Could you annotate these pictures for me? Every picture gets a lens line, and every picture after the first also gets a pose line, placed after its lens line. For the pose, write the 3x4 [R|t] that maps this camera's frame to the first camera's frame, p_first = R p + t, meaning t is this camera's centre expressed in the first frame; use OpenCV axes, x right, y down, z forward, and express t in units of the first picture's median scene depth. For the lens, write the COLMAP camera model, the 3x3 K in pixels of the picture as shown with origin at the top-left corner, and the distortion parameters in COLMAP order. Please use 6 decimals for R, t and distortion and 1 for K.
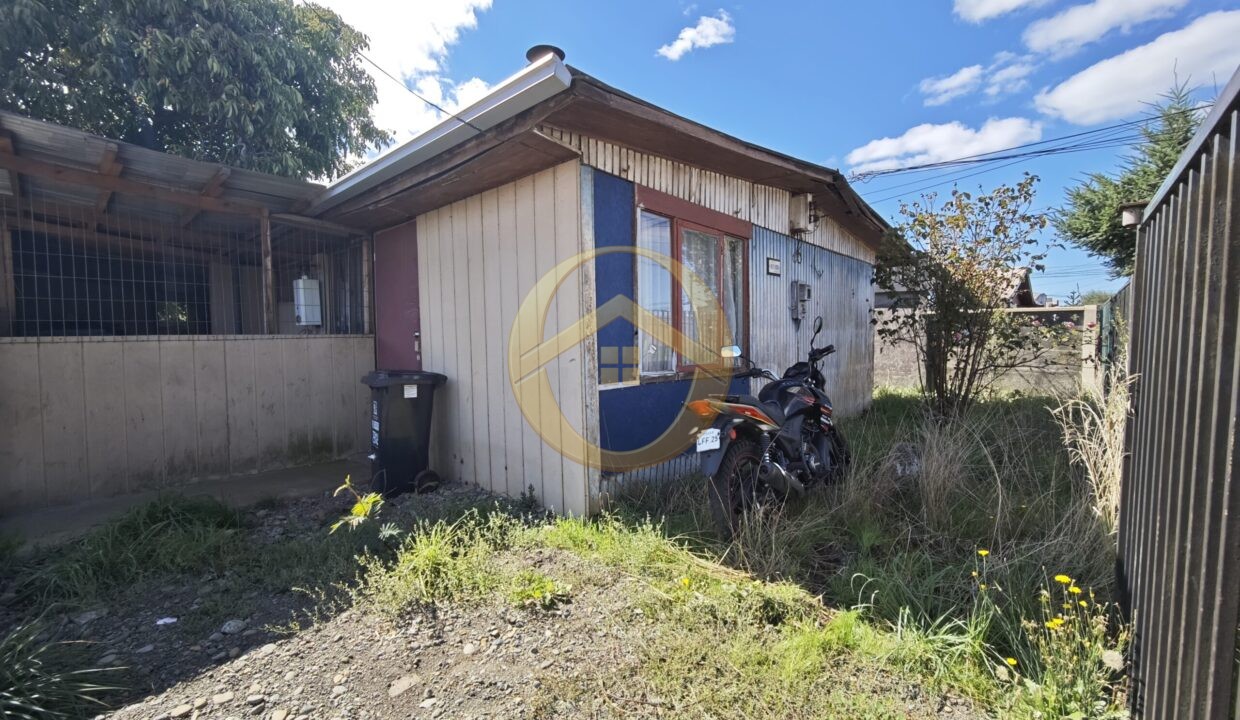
lens RADIAL K [[522.2, 0, 619.0], [0, 522.2, 355.7], [0, 0, 1]] dist [-0.004235, 0.005447]
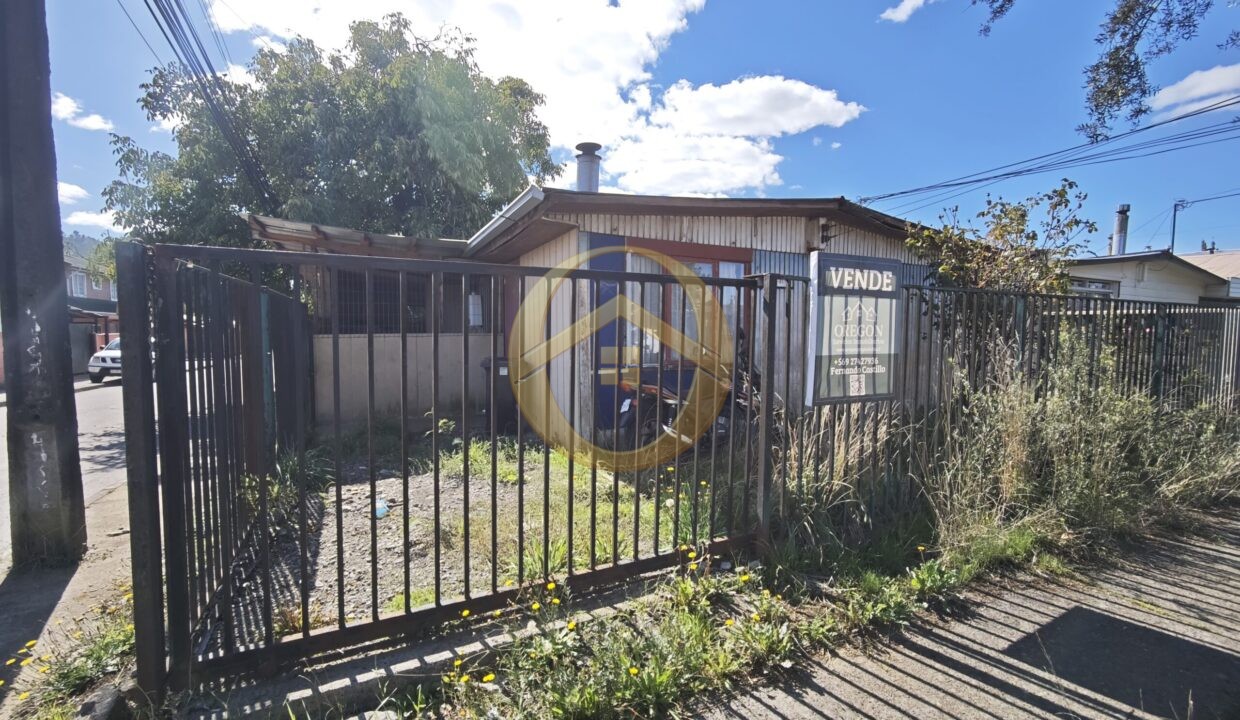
lens RADIAL K [[516.2, 0, 620.0], [0, 516.2, 360.0], [0, 0, 1]] dist [-0.003847, -0.000049]
pose [[0.928682, 0.031066, -0.369573, 0.467758], [-0.021481, 0.999318, 0.030023, -0.019514], [0.370254, -0.019943, 0.928717, -0.307775]]
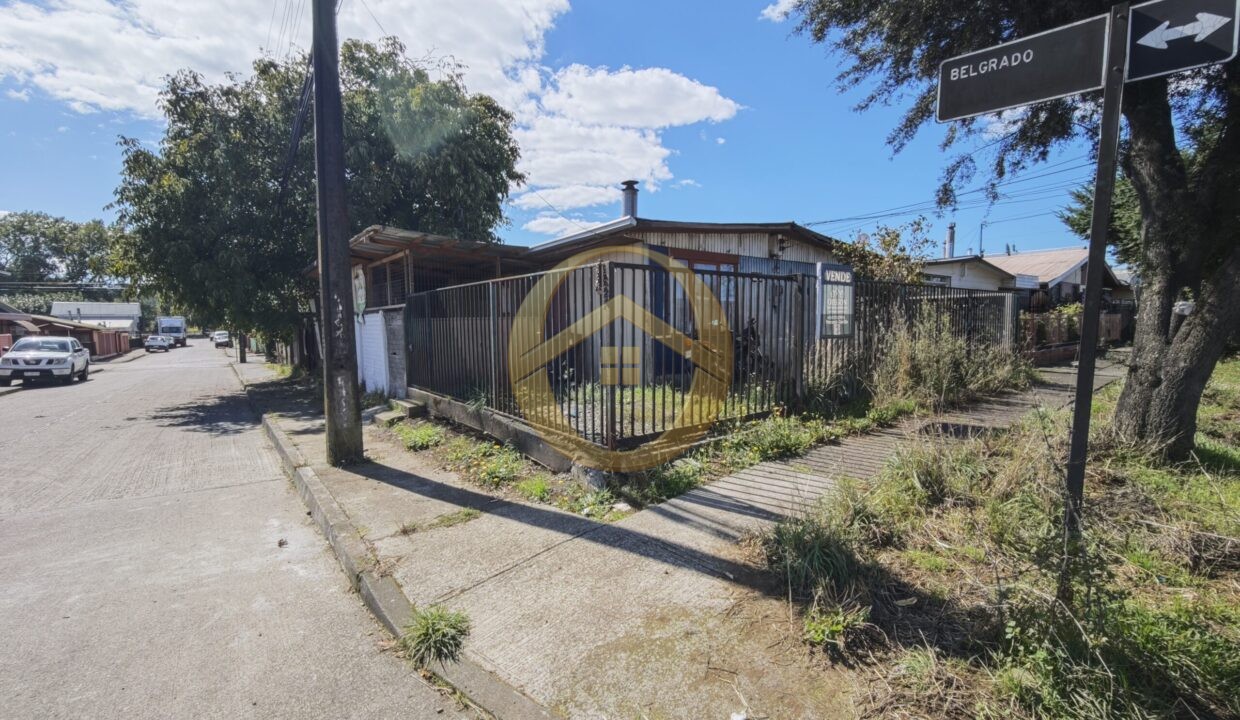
lens RADIAL K [[516.7, 0, 620.0], [0, 516.7, 360.0], [0, 0, 1]] dist [-0.007894, -0.000011]
pose [[0.983357, 0.004565, -0.181624, 0.188446], [0.002422, 0.999266, 0.038231, 0.055572], [0.181665, -0.038035, 0.982625, -1.013743]]
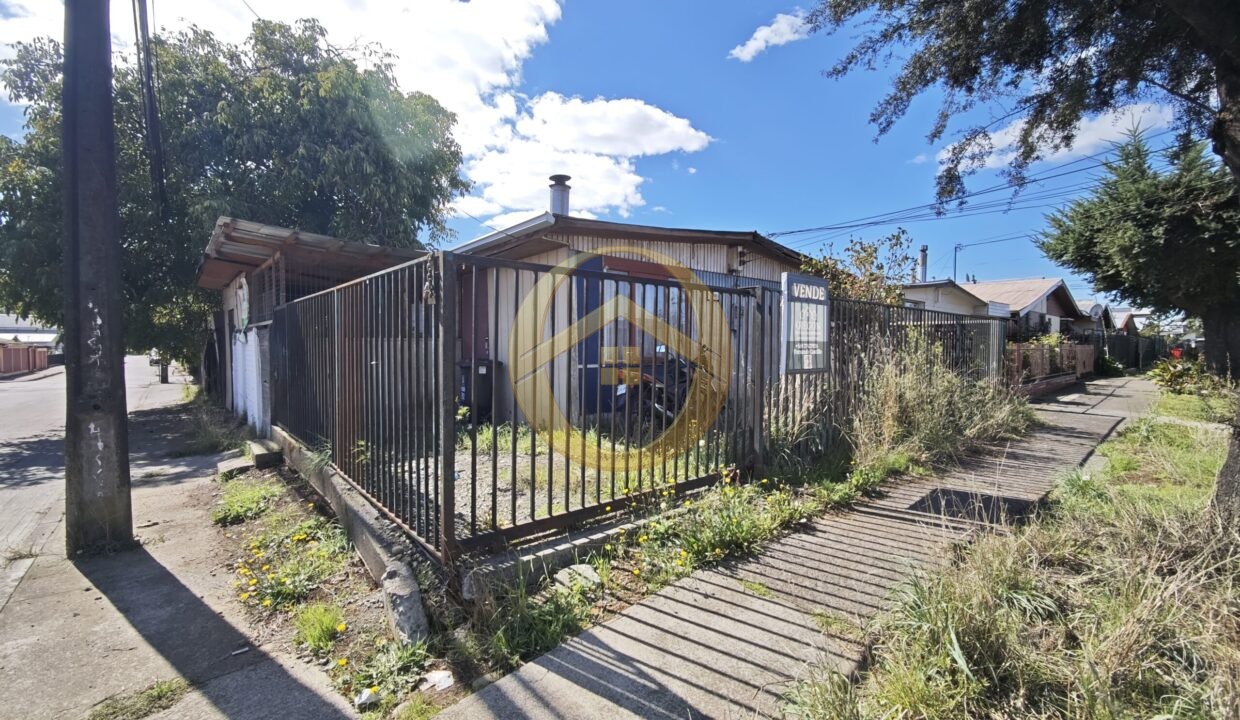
lens RADIAL K [[516.7, 0, 620.0], [0, 516.7, 360.0], [0, 0, 1]] dist [-0.007894, -0.000011]
pose [[0.991996, 0.010269, -0.125850, 0.262968], [-0.011066, 0.999923, -0.005639, 0.034891], [0.125782, 0.006986, 0.992033, -0.631637]]
